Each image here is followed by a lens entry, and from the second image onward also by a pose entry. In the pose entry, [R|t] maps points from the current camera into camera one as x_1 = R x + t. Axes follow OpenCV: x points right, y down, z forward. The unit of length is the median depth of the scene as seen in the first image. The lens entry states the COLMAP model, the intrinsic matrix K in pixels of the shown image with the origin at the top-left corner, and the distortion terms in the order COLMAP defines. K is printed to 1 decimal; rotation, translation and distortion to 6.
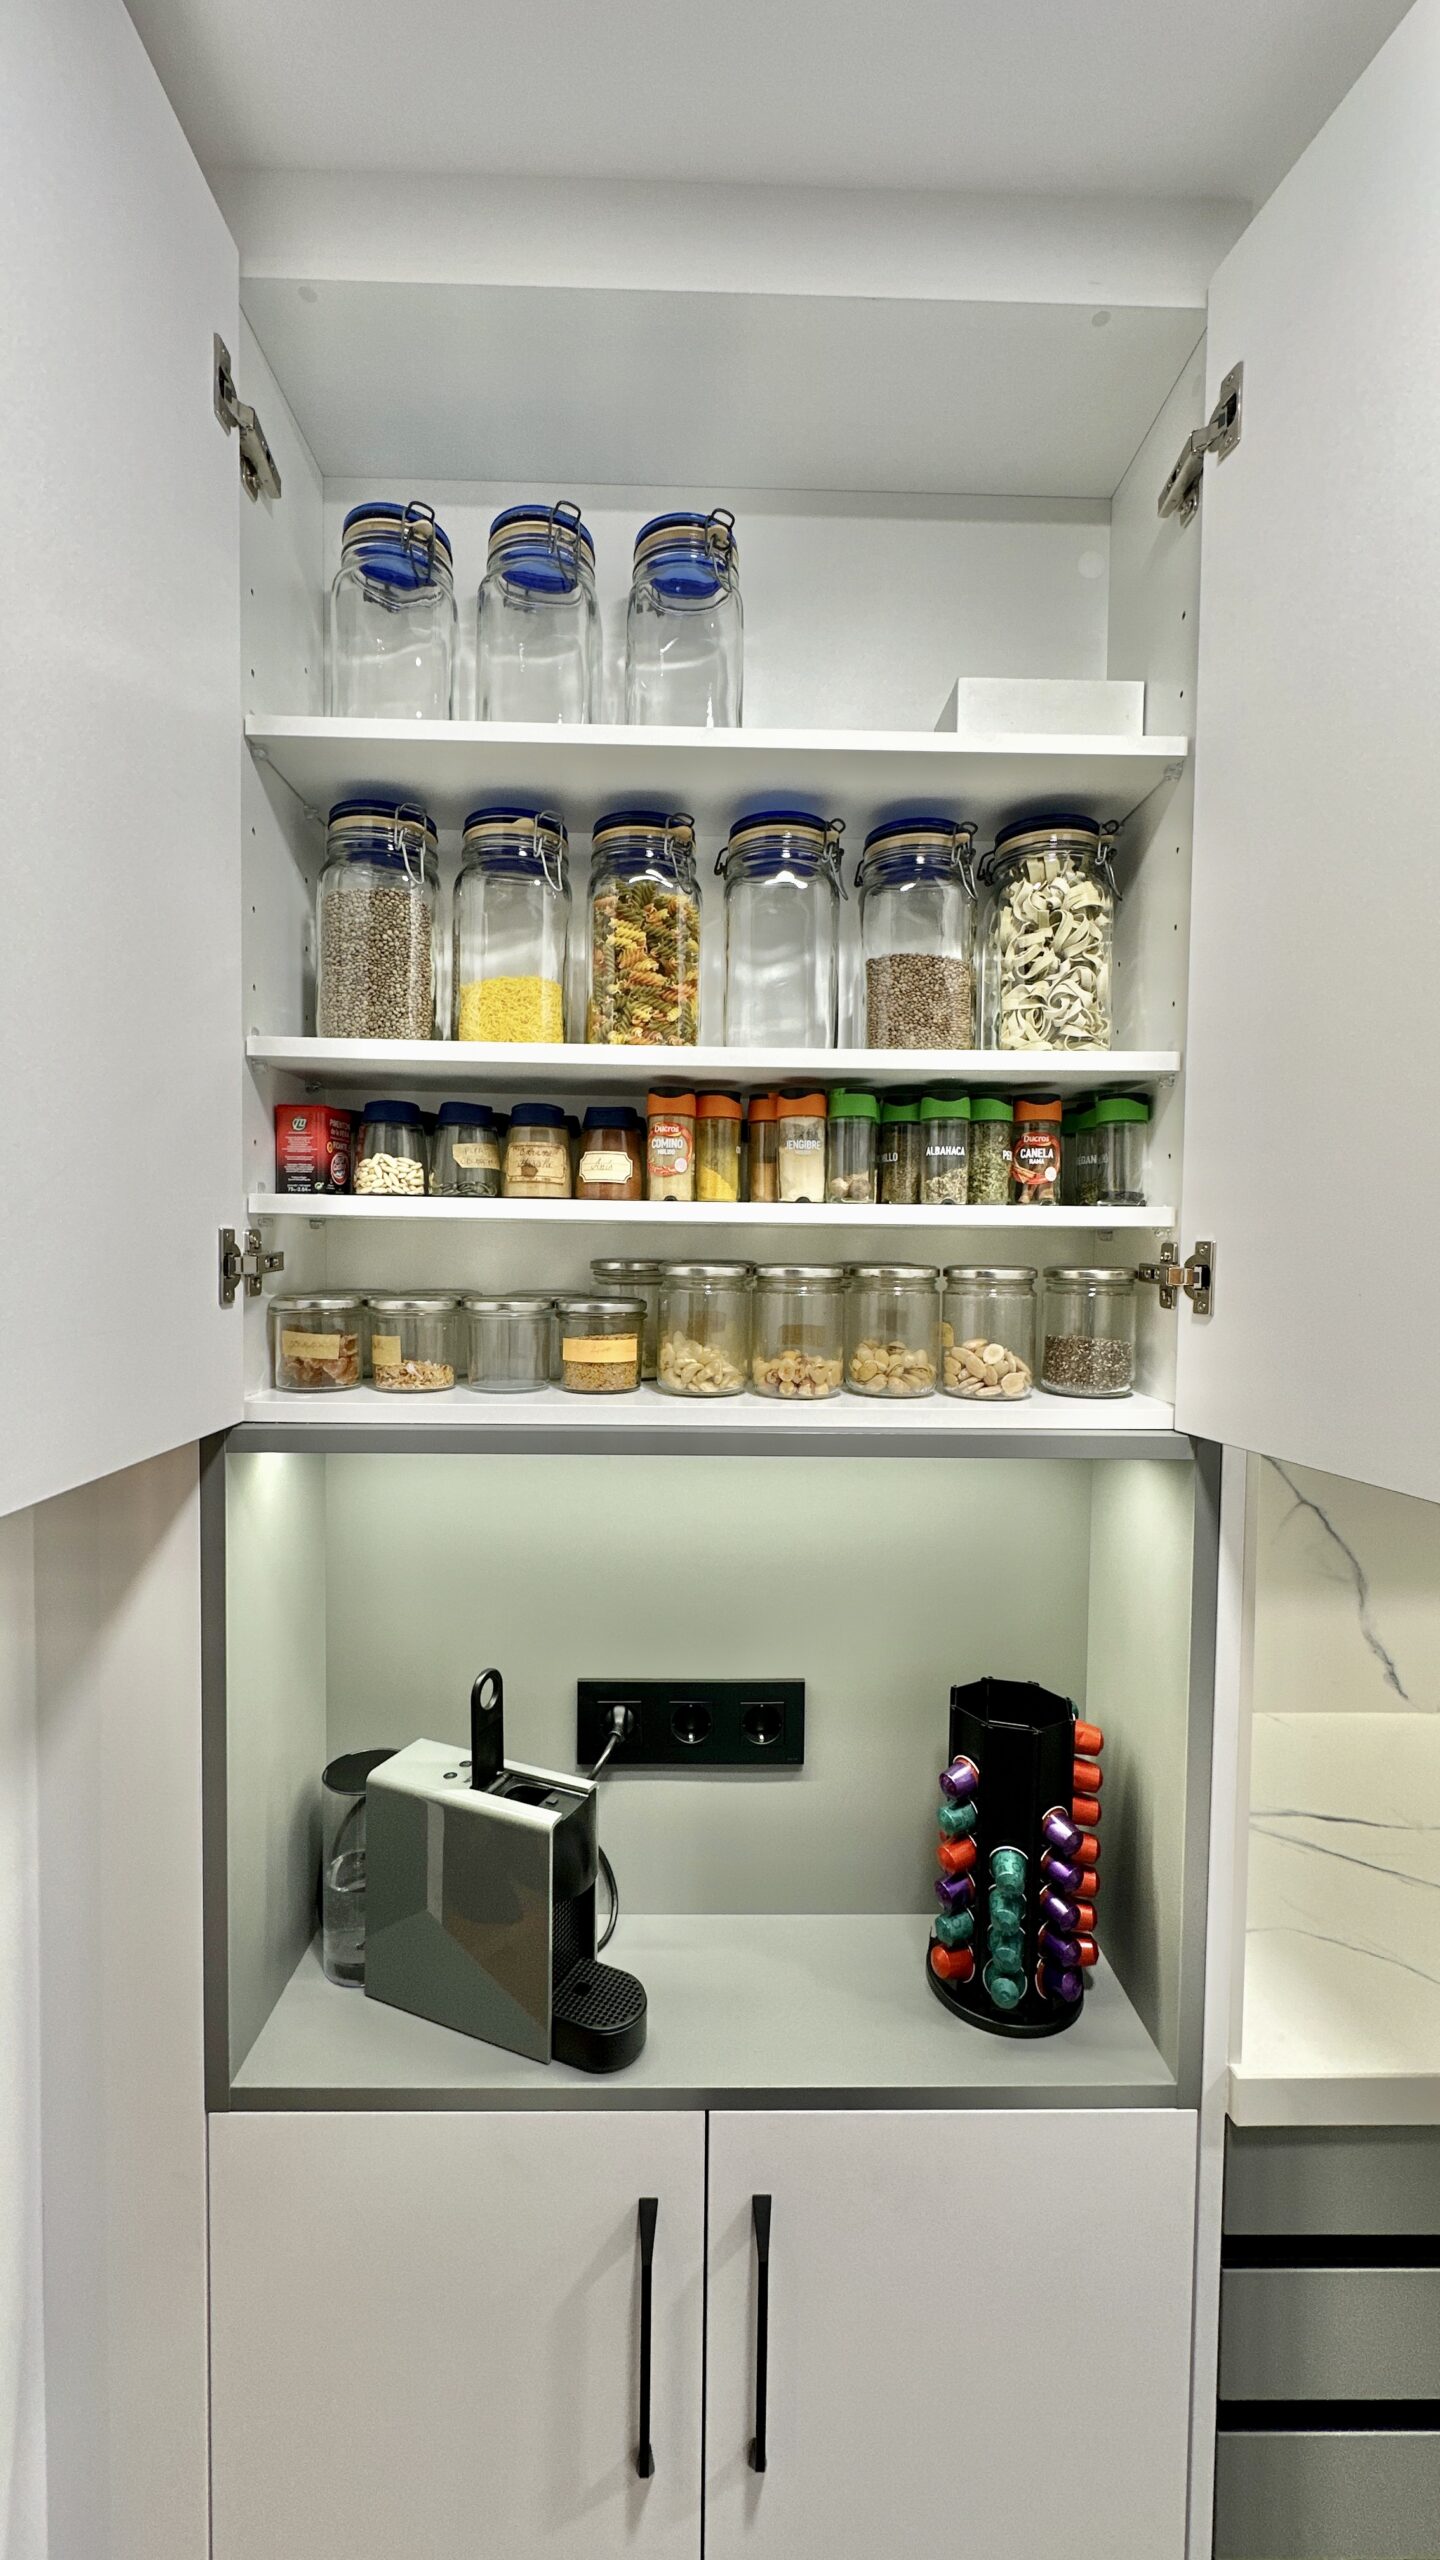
lens RADIAL K [[1003.1, 0, 687.8], [0, 1003.1, 1280.3], [0, 0, 1]] dist [-0.001844, -0.000342]
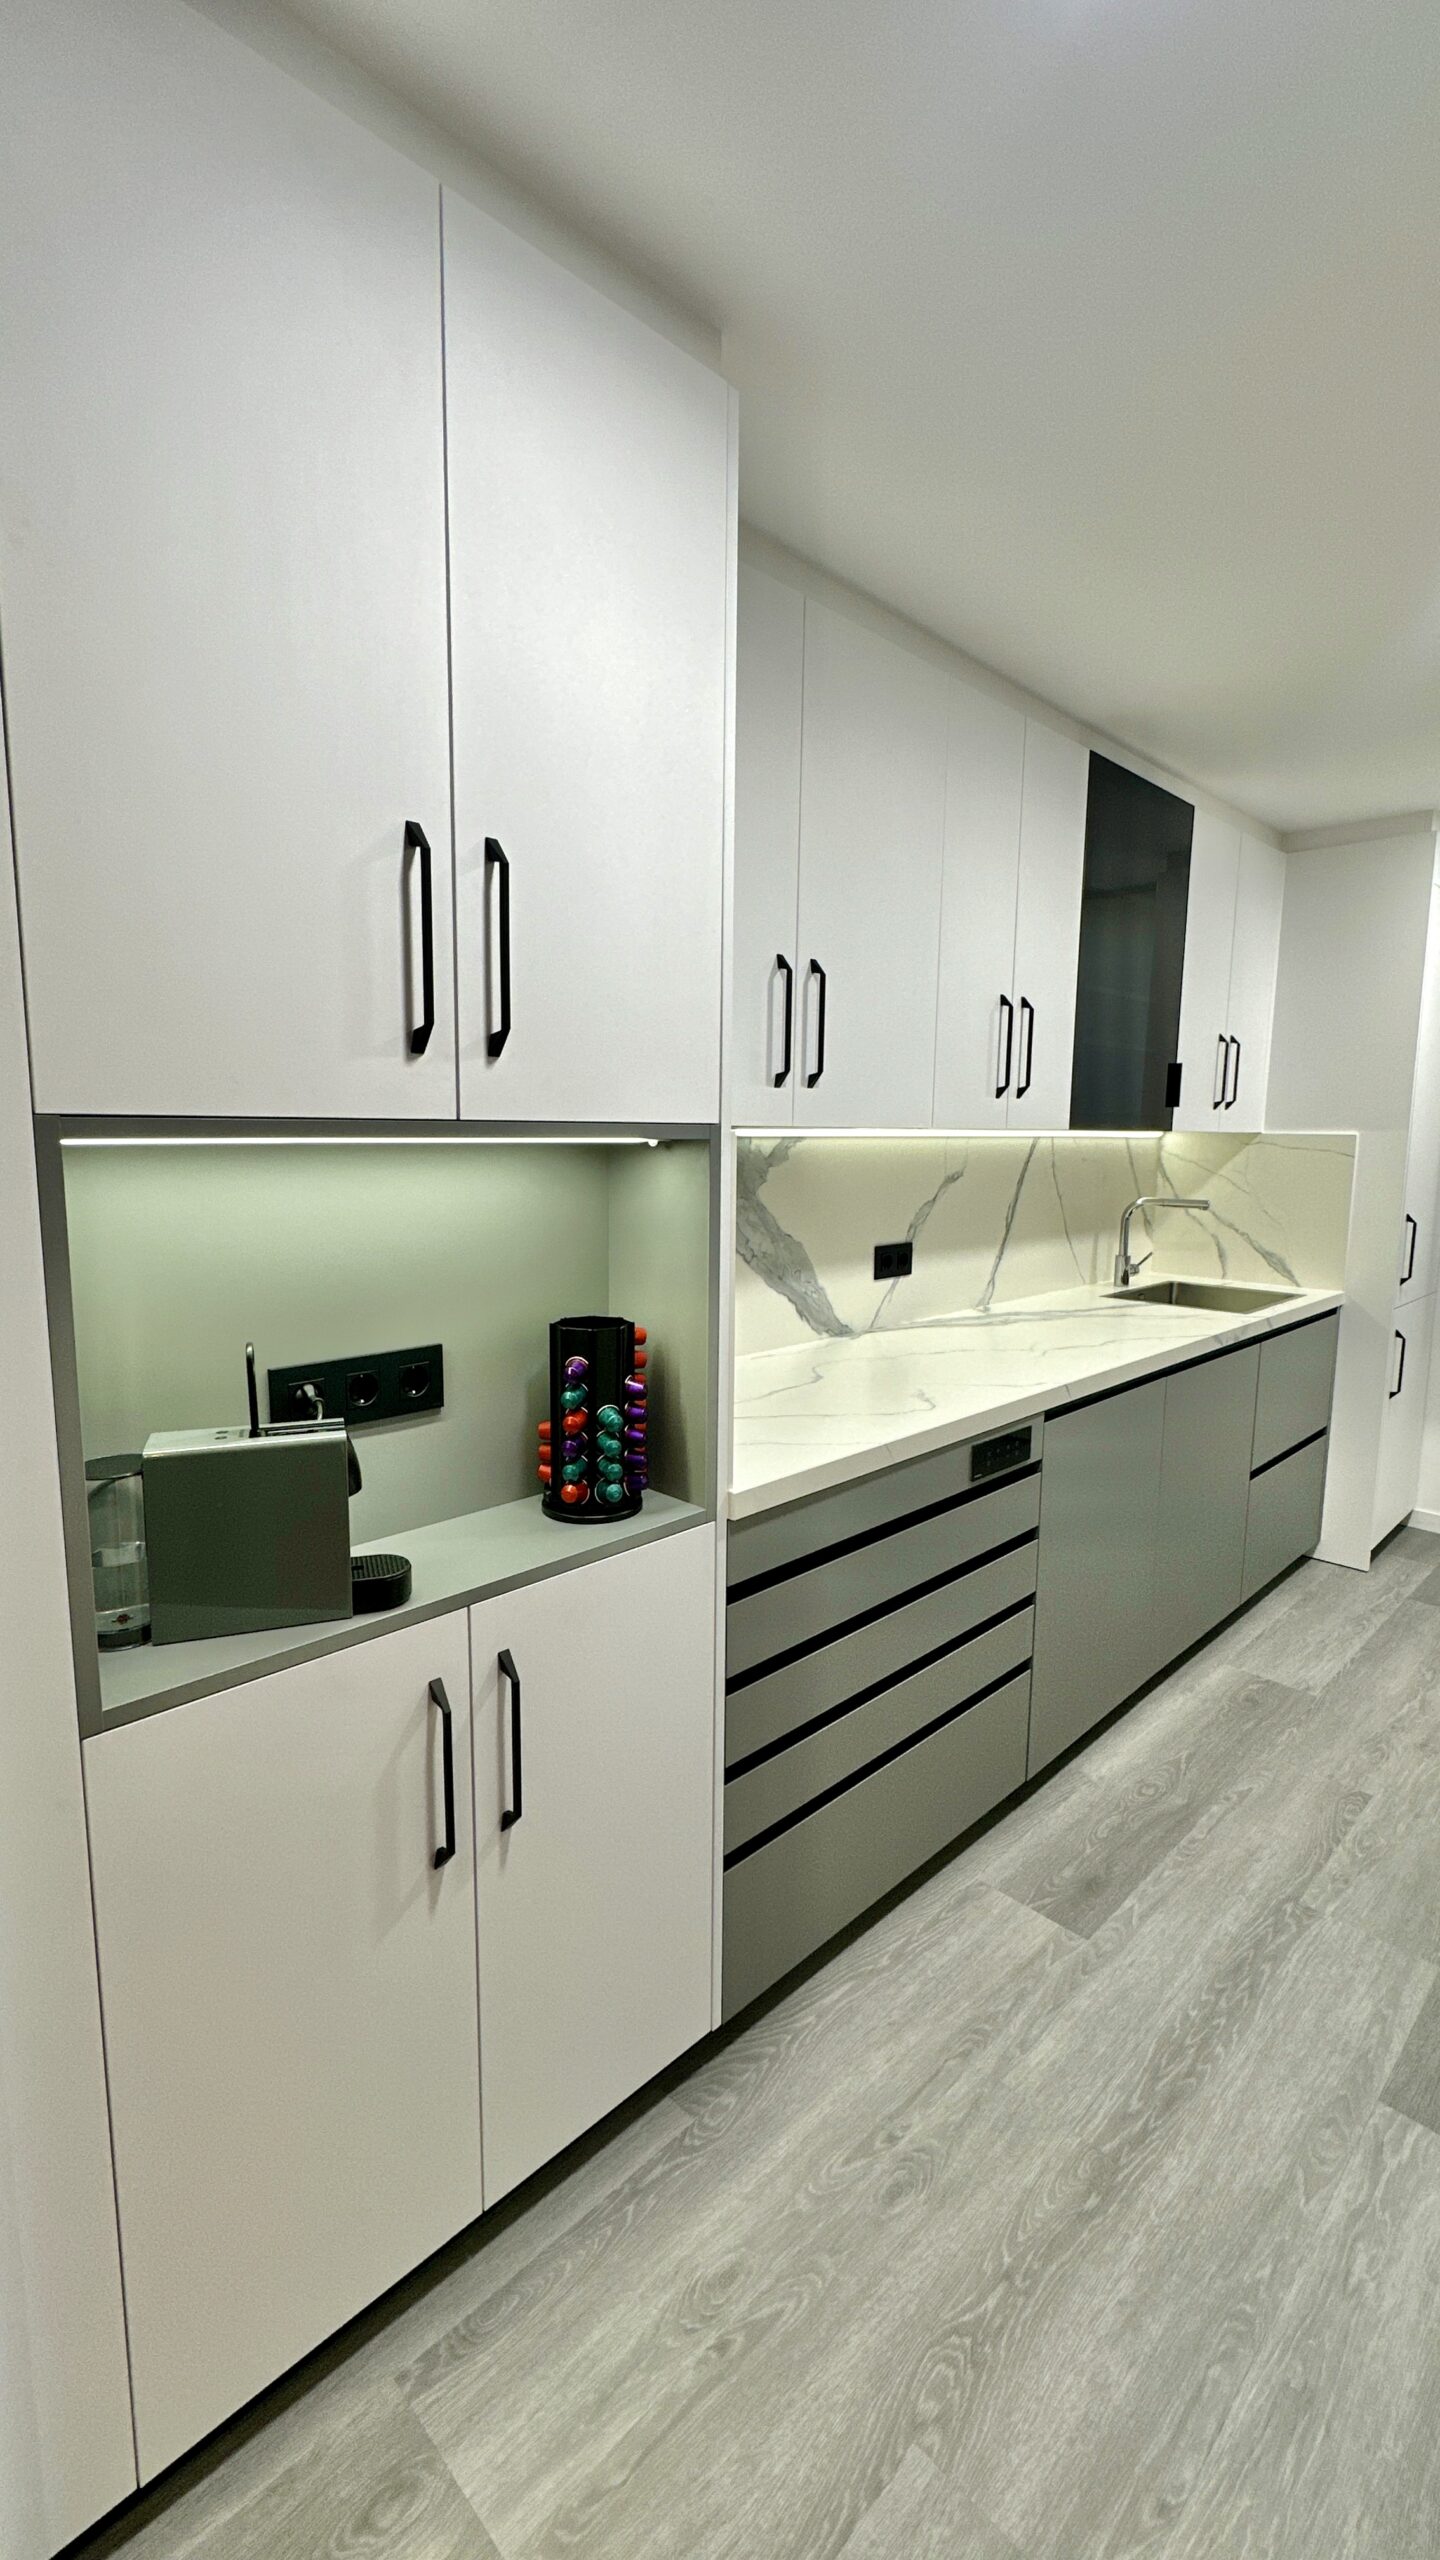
lens RADIAL K [[1111.0, 0, 720.0], [0, 1111.0, 1280.0], [0, 0, 1]] dist [-0.001155, -0.000084]
pose [[0.710703, -0.098783, 0.696522, -0.719678], [0.020093, 0.992539, 0.120263, 0.172608], [-0.703205, -0.071476, 0.707385, -0.308780]]
